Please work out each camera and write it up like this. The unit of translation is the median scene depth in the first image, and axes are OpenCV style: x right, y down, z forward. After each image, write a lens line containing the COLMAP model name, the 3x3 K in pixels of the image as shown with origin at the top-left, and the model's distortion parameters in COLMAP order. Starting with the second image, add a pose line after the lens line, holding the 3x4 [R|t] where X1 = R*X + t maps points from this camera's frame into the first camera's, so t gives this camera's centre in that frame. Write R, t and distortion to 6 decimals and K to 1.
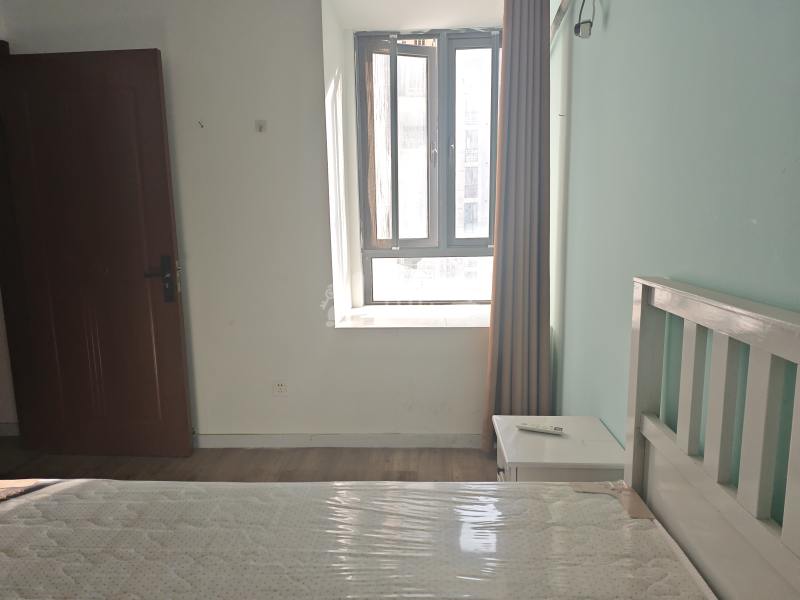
lens RADIAL K [[526.1, 0, 403.6], [0, 526.1, 302.3], [0, 0, 1]] dist [0.036446, -0.028465]
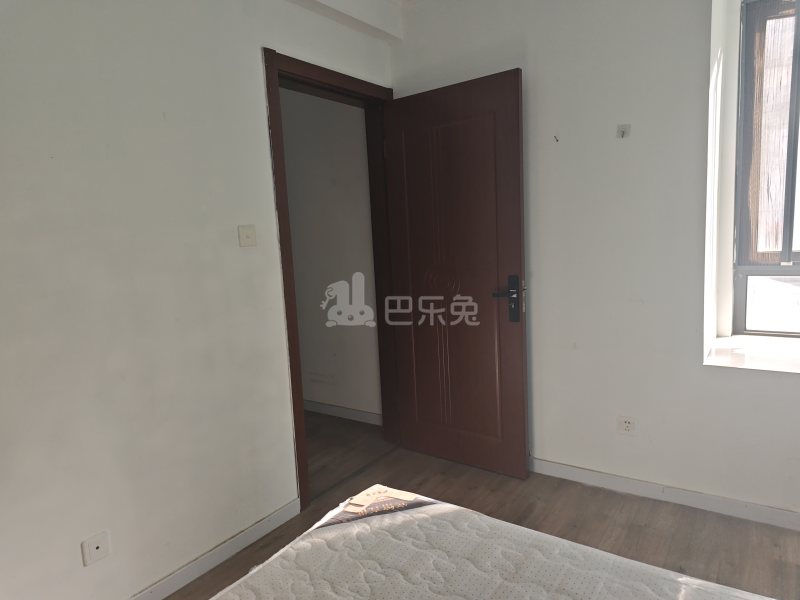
lens RADIAL K [[526.1, 0, 398.7], [0, 526.1, 305.9], [0, 0, 1]] dist [0.036446, -0.028465]
pose [[0.843783, 0.042124, -0.535028, -0.098102], [-0.043495, 0.999003, 0.010058, -0.031847], [0.534918, 0.014784, 0.844774, 0.048007]]
